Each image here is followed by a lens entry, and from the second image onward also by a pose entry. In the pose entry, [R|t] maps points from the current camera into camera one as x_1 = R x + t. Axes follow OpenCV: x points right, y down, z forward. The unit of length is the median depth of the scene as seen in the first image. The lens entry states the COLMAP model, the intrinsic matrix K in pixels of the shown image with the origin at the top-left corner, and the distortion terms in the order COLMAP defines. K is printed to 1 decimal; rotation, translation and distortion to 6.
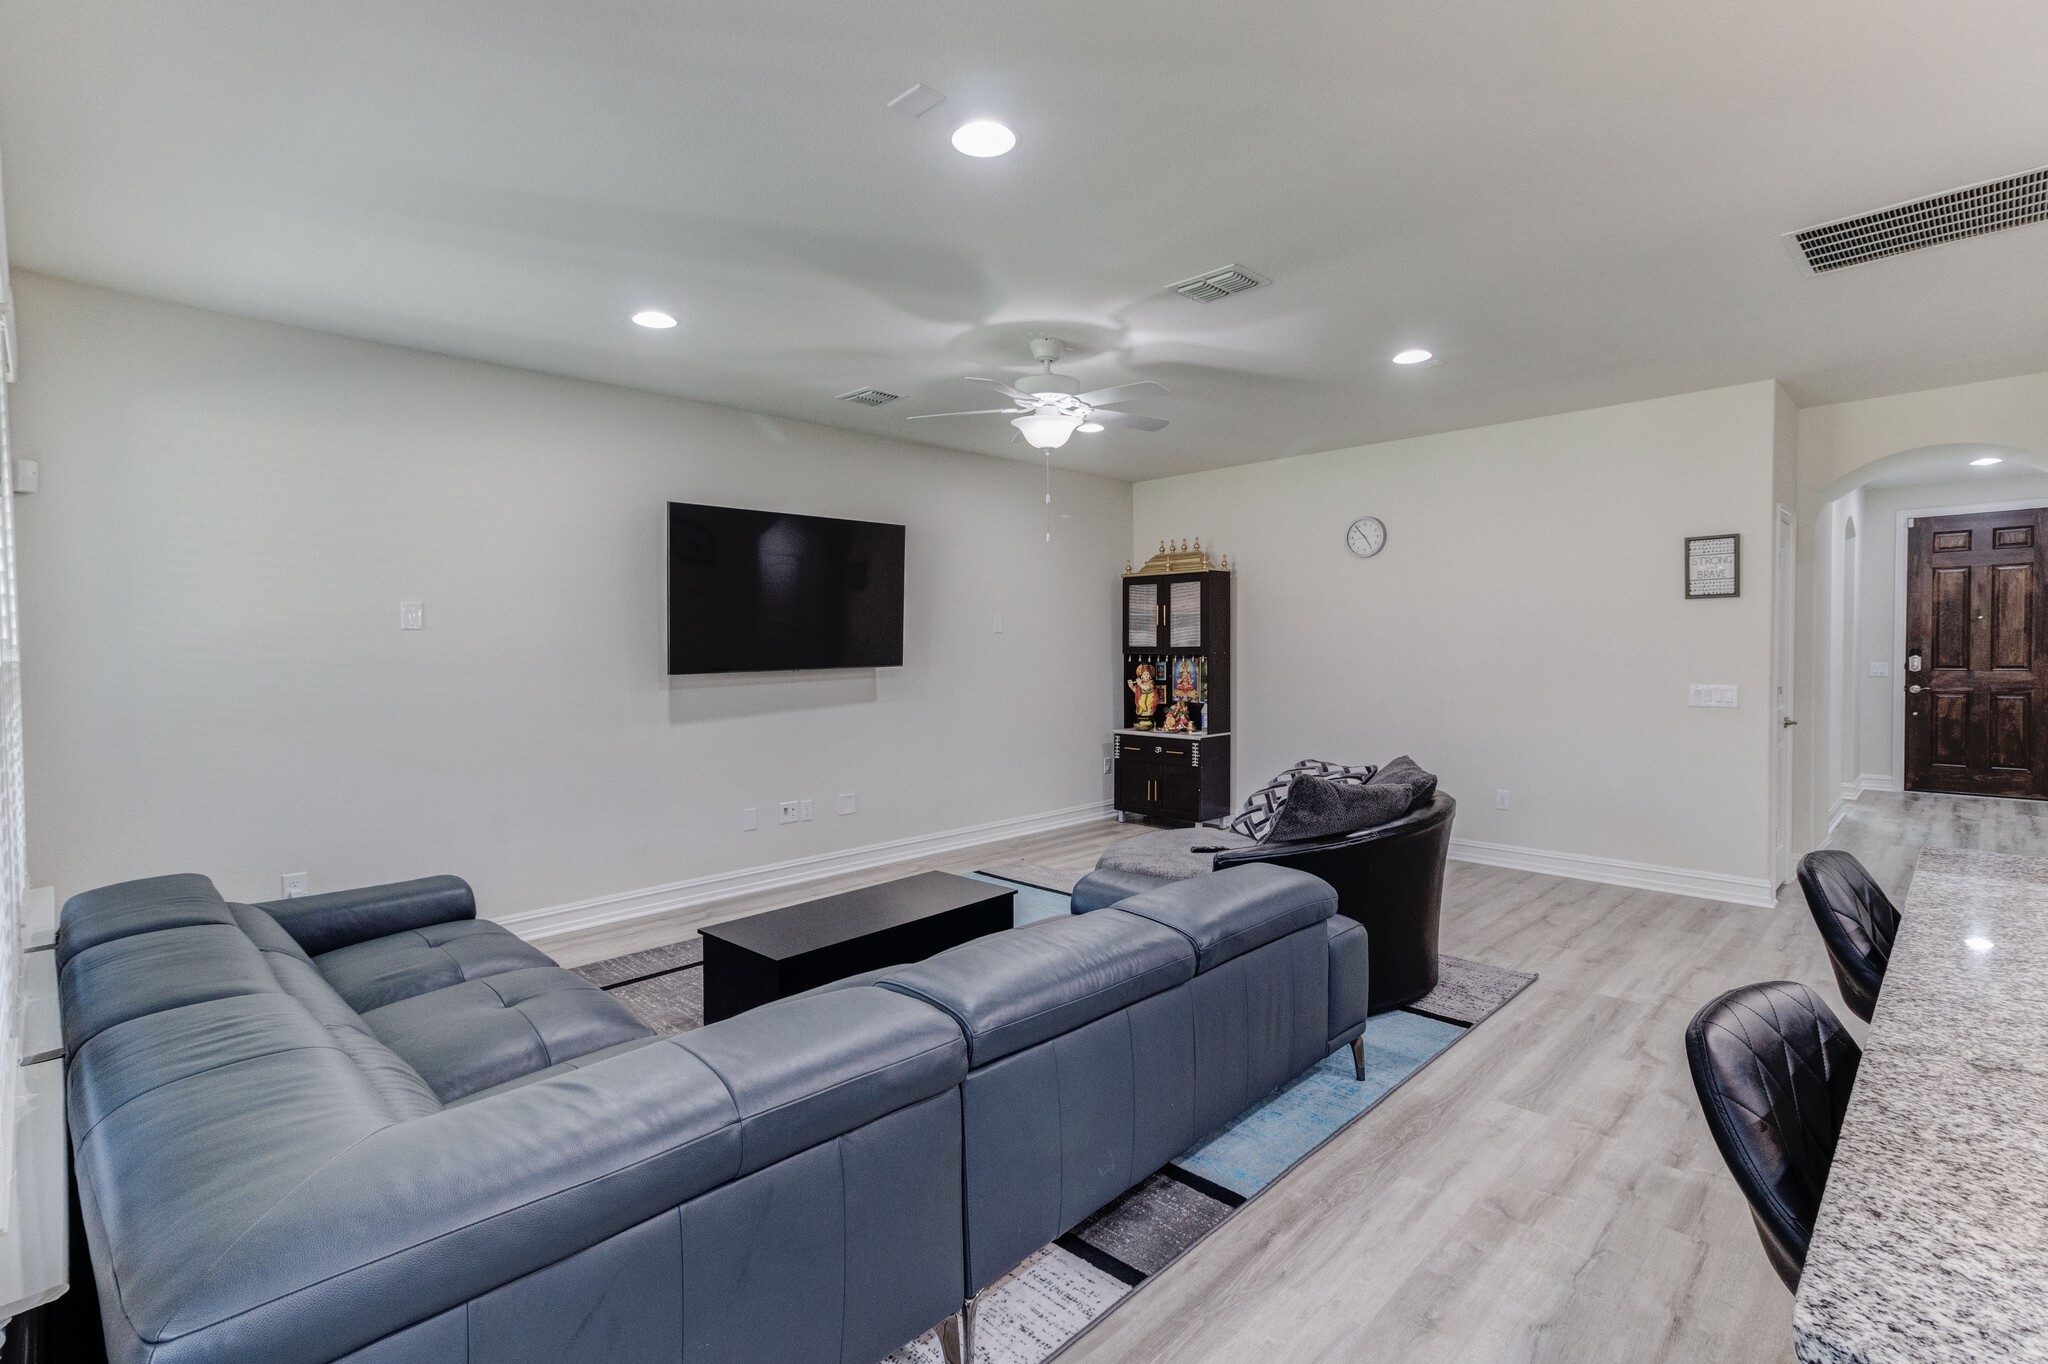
lens RADIAL K [[953.6, 0, 1017.9], [0, 953.6, 672.5], [0, 0, 1]] dist [0.020881, 0.000553]
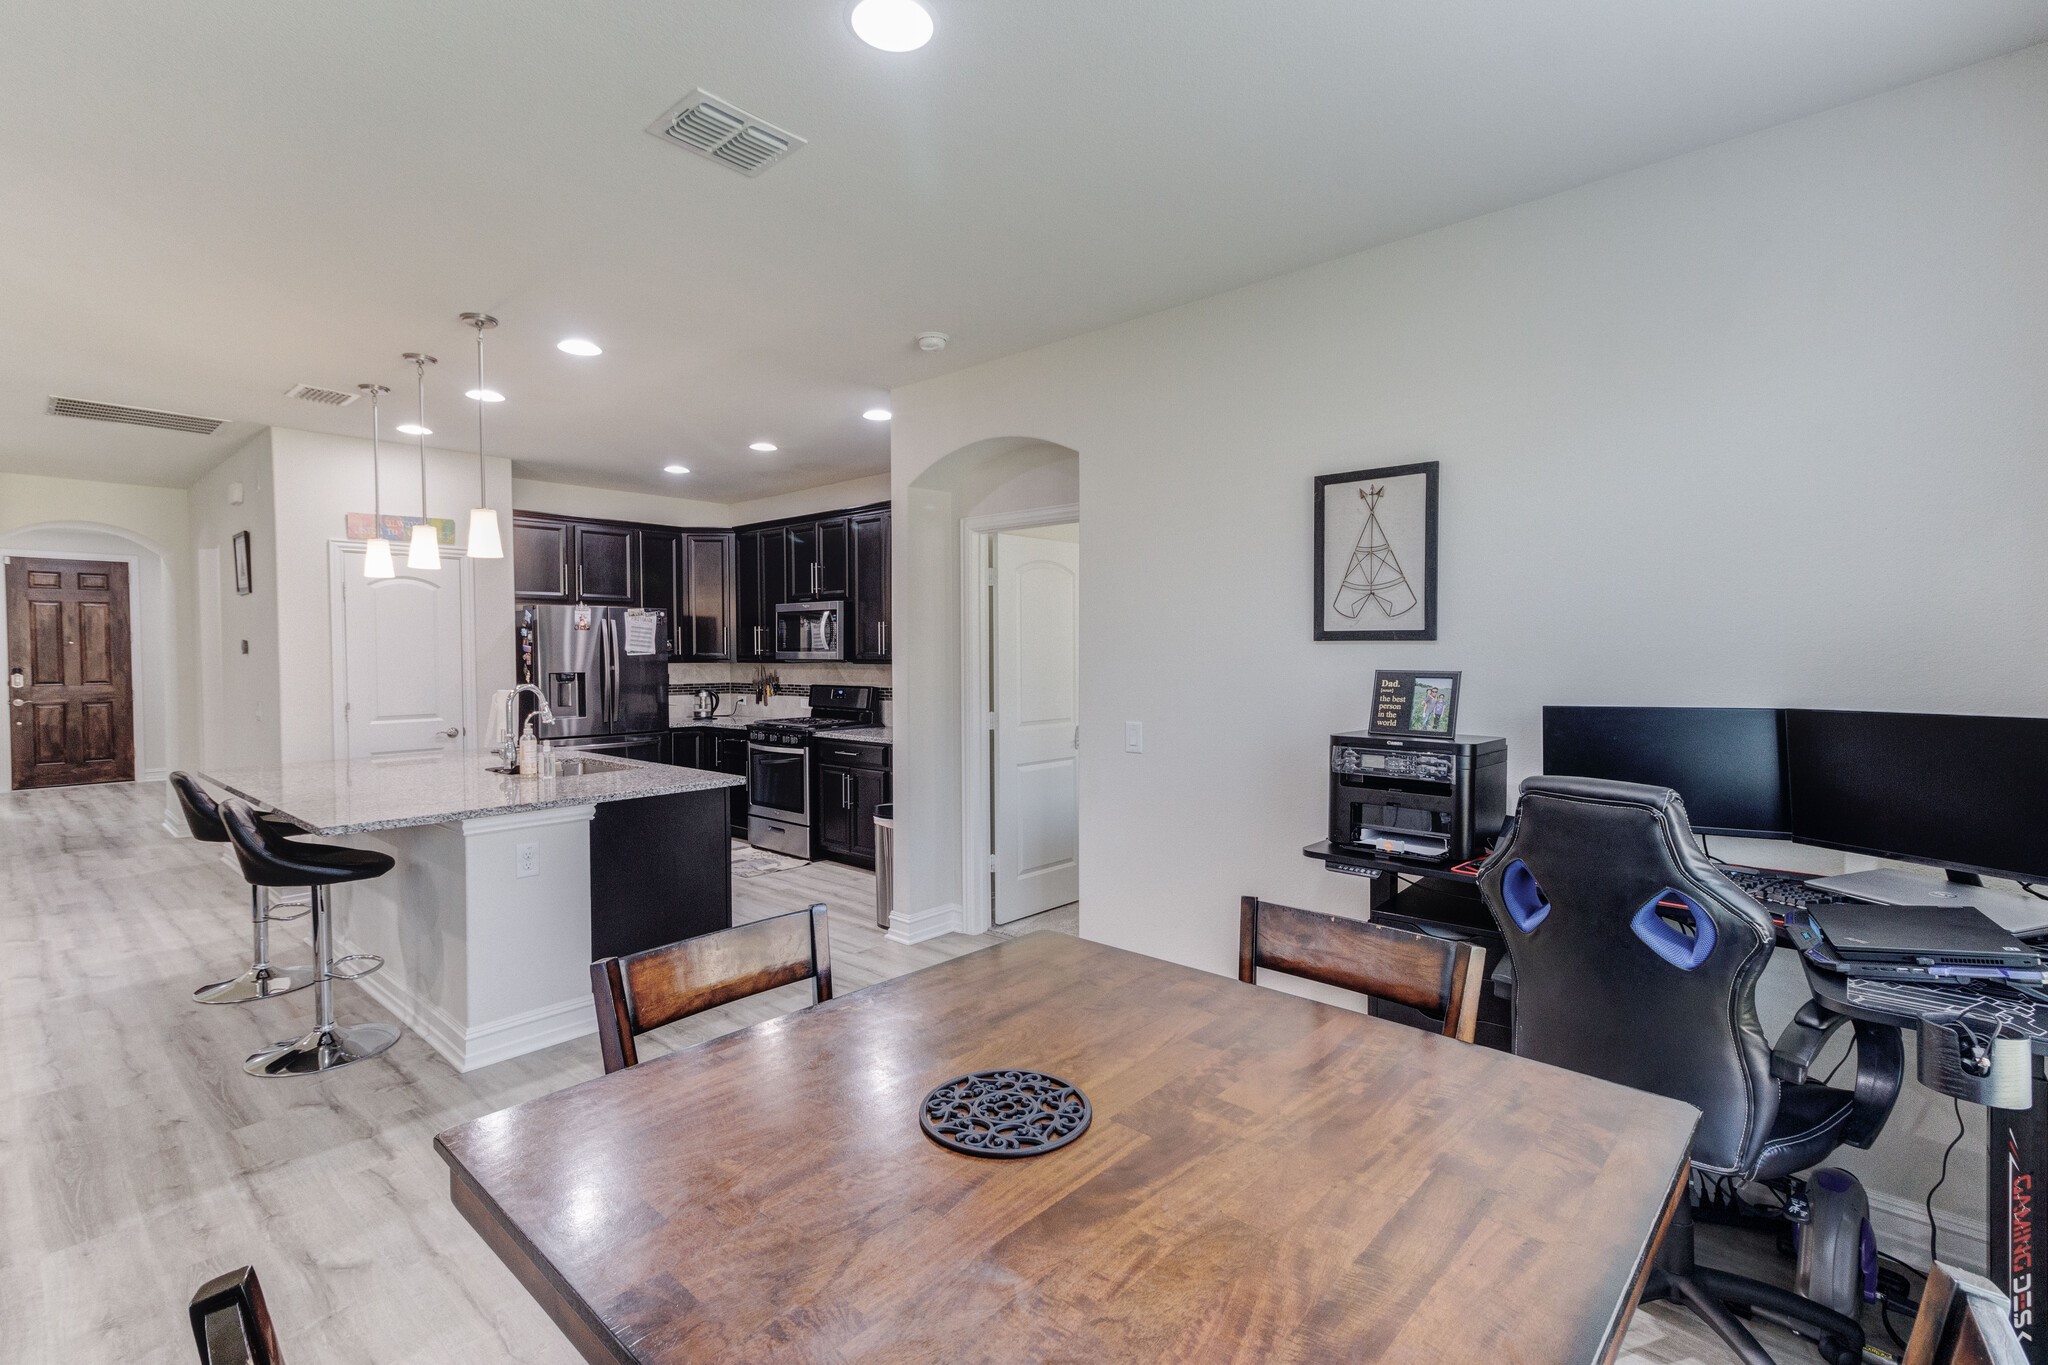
lens RADIAL K [[938.1, 0, 1004.3], [0, 938.1, 673.4], [0, 0, 1]] dist [0.036699, 0.000499]
pose [[-0.029872, -0.013890, 0.999457, -0.417136], [0.031042, 0.999408, 0.014818, 0.001730], [-0.999072, 0.031468, -0.029423, -0.226376]]
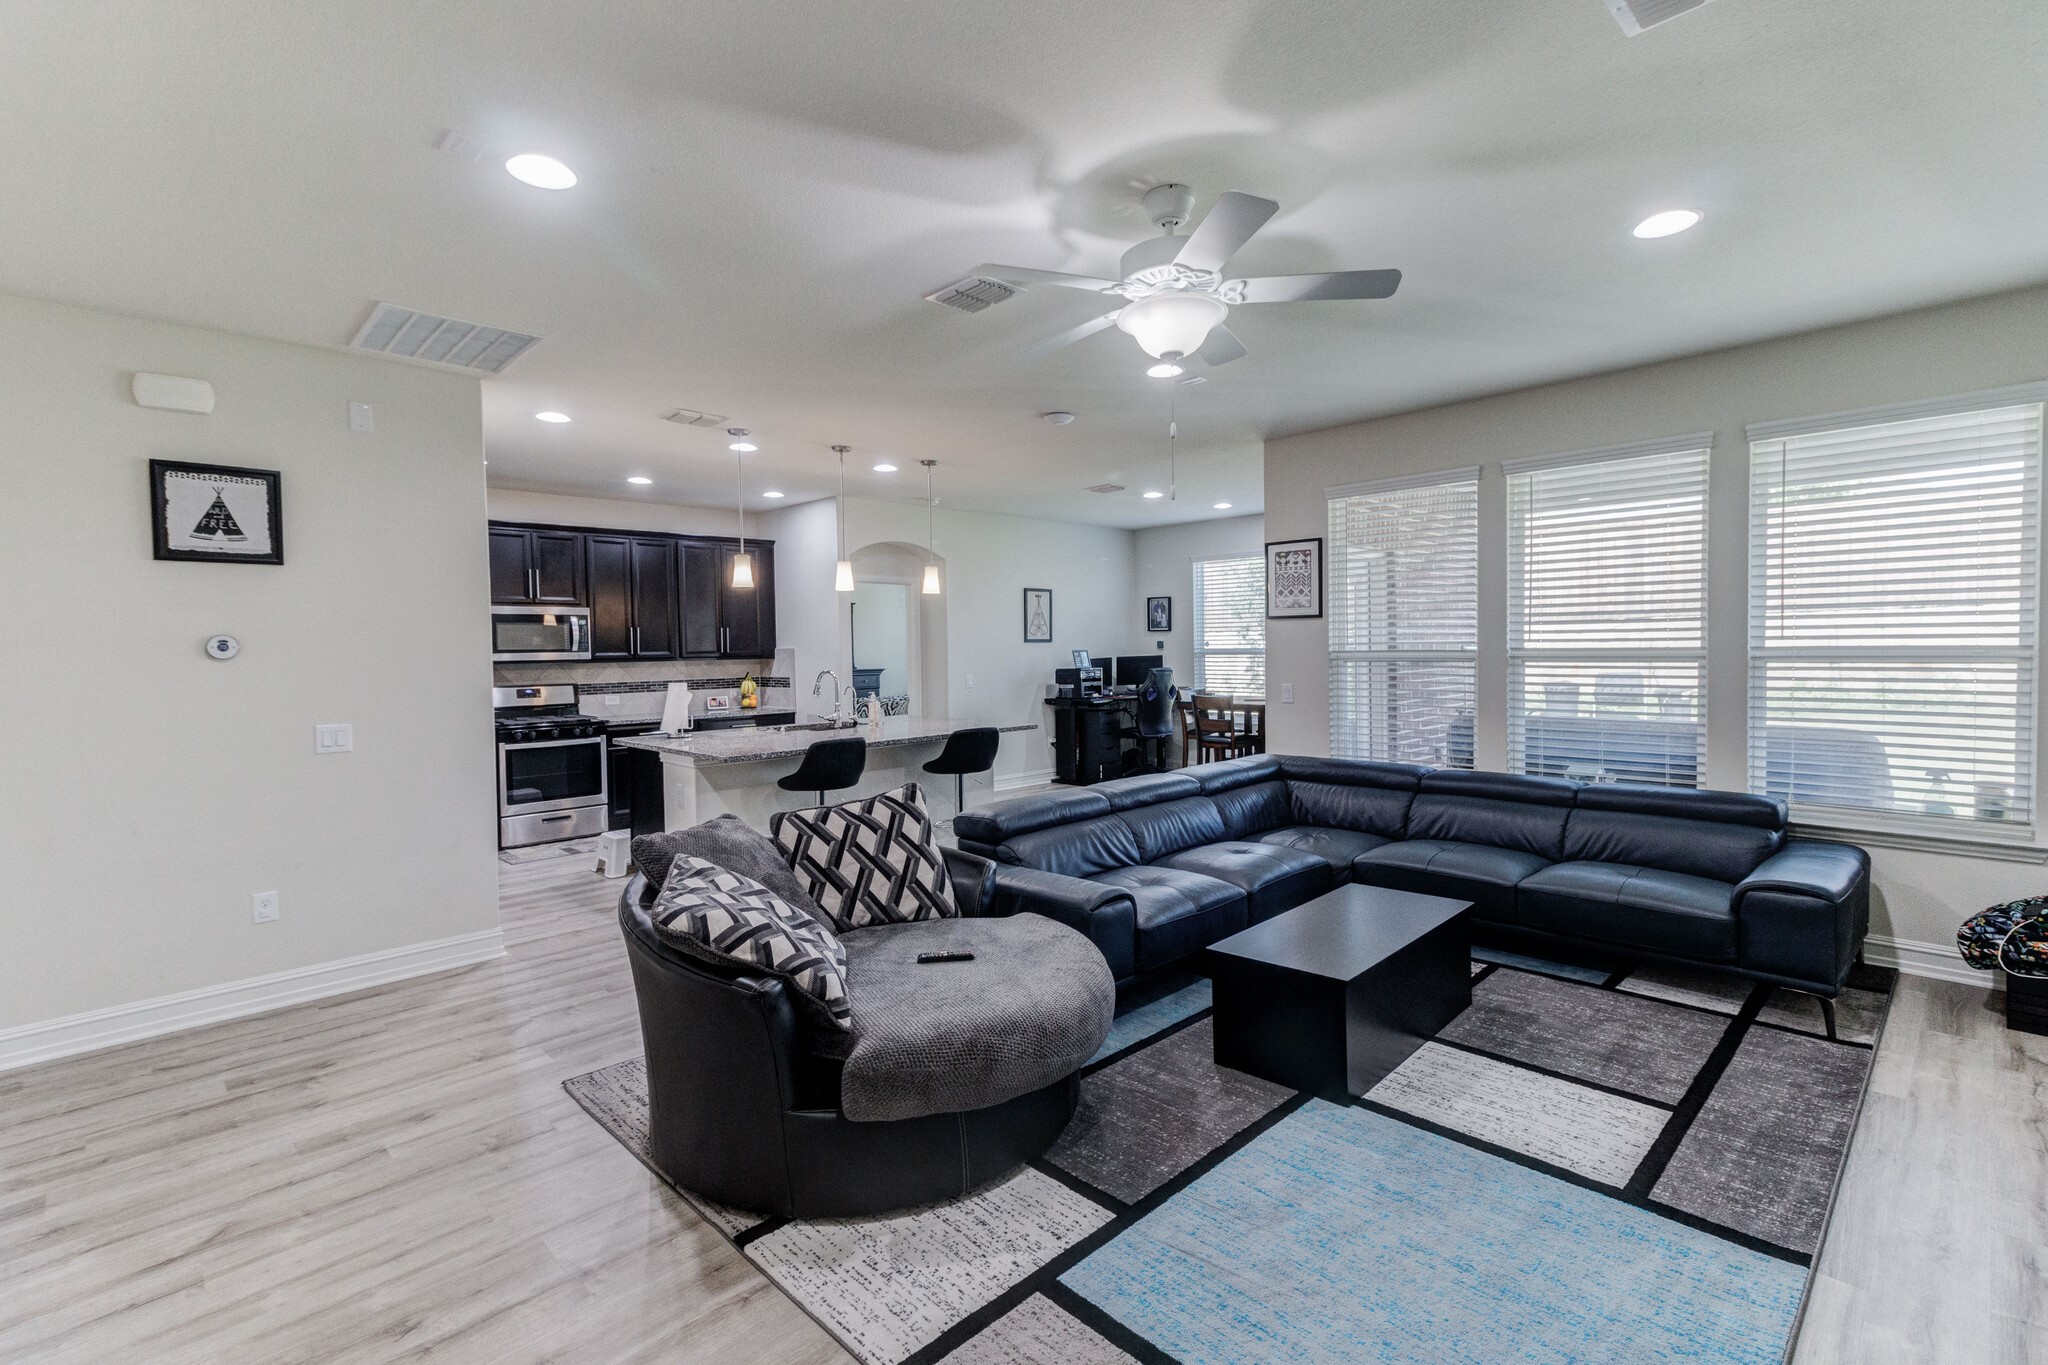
lens RADIAL K [[932.7, 0, 1020.0], [0, 932.7, 674.5], [0, 0, 1]] dist [0.022473, 0.001441]
pose [[-0.999435, 0.025722, 0.021643, 0.090788], [0.026929, 0.997983, 0.057489, -0.040733], [-0.020120, 0.058039, -0.998112, 1.190279]]
